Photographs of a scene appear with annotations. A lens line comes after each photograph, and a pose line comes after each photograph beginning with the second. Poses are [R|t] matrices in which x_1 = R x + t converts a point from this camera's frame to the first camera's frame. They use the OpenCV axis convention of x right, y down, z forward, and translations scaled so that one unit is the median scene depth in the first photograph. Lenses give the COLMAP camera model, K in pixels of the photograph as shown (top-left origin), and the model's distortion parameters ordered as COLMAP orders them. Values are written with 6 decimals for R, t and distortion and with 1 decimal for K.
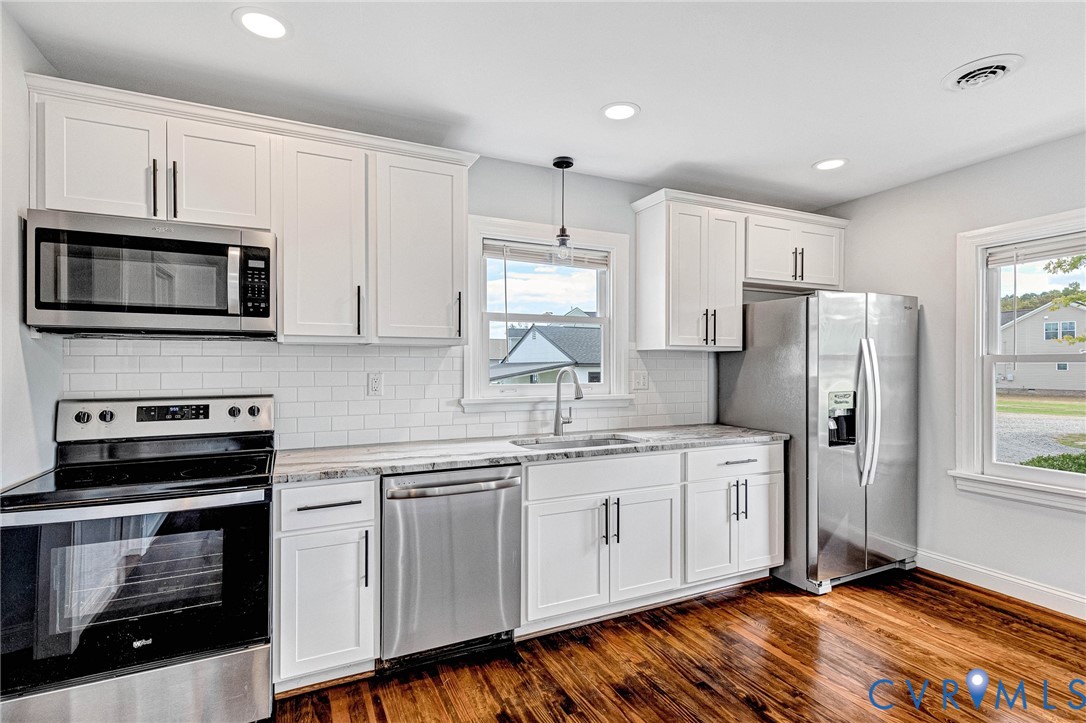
lens RADIAL K [[506.9, 0, 554.1], [0, 506.9, 363.2], [0, 0, 1]] dist [0.003058, -0.001554]
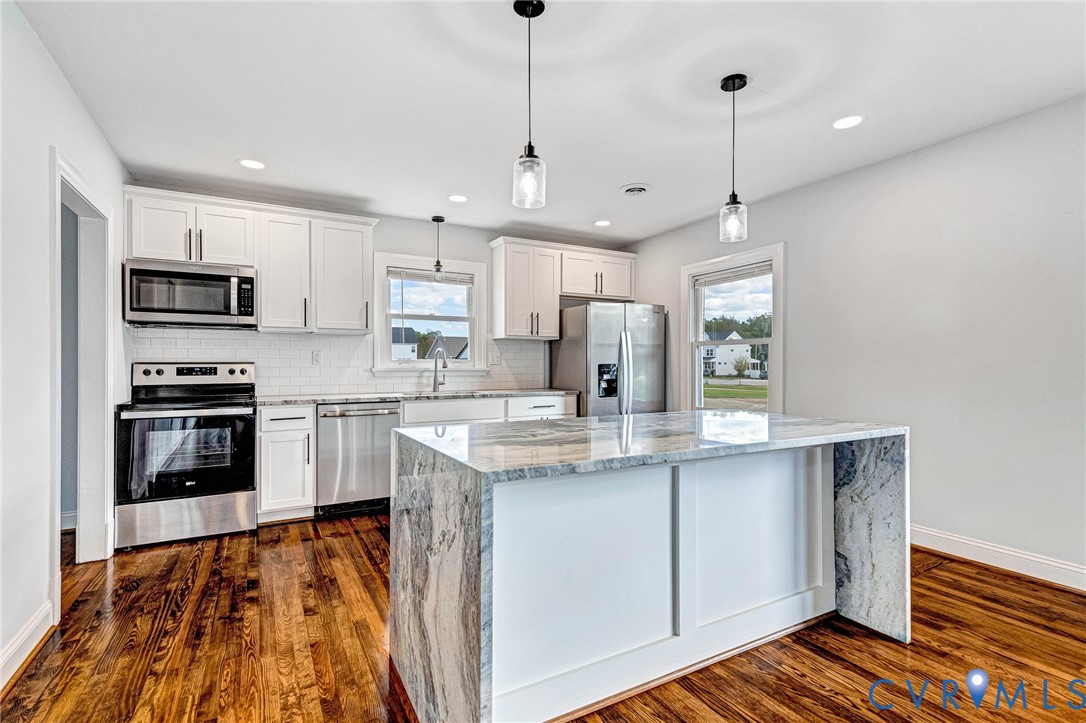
lens RADIAL K [[506.9, 0, 533.8], [0, 506.9, 365.2], [0, 0, 1]] dist [0.003058, -0.001554]
pose [[0.999326, 0.001509, 0.036685, 0.326770], [-0.001676, 0.999988, 0.004512, 0.065226], [-0.036678, -0.004570, 0.999317, -0.748436]]
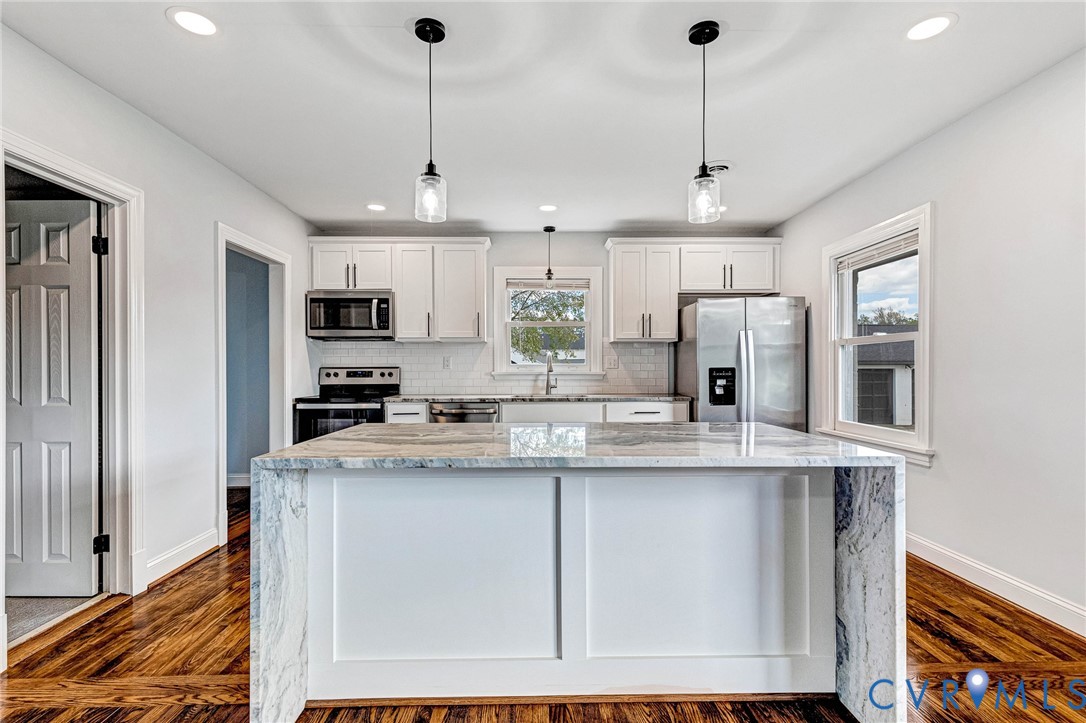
lens RADIAL K [[506.9, 0, 545.1], [0, 506.9, 372.7], [0, 0, 1]] dist [0.003058, -0.001554]
pose [[0.901439, 0.003431, -0.432892, 0.916003], [0.002065, 0.999923, 0.012225, 0.064210], [0.432901, -0.011914, 0.901363, -0.631423]]
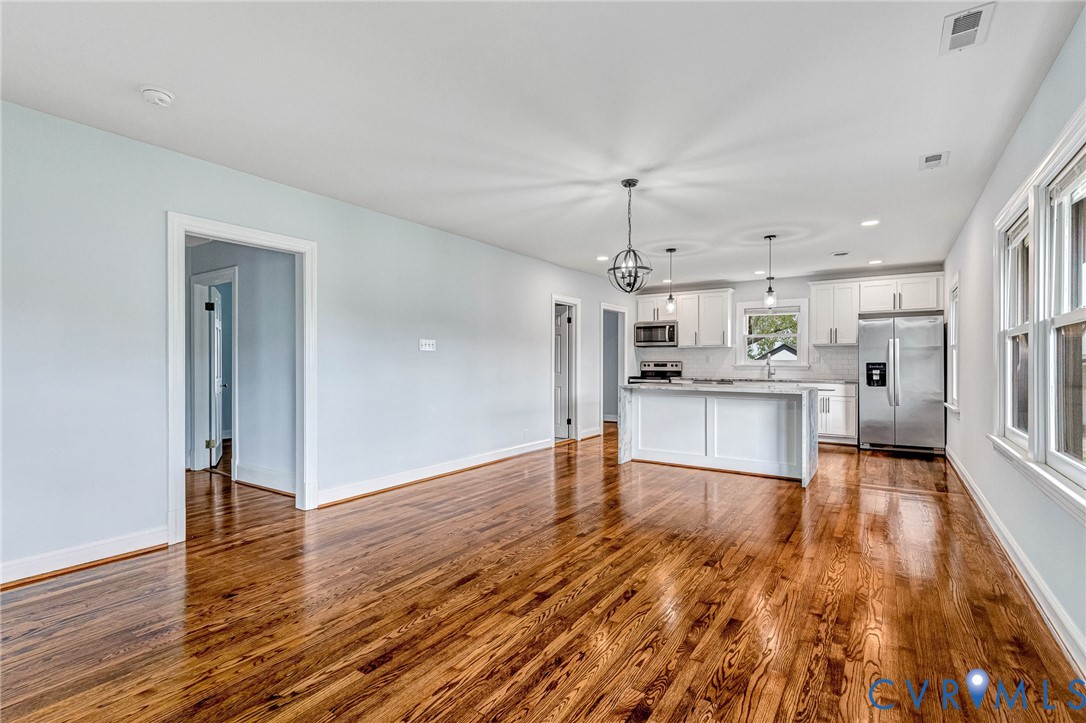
lens RADIAL K [[506.9, 0, 531.1], [0, 506.9, 364.6], [0, 0, 1]] dist [0.003058, -0.001554]
pose [[0.460345, 0.007339, -0.887710, 2.357852], [0.000950, 0.999961, 0.008760, 0.053241], [0.887740, -0.004875, 0.460320, -1.783359]]
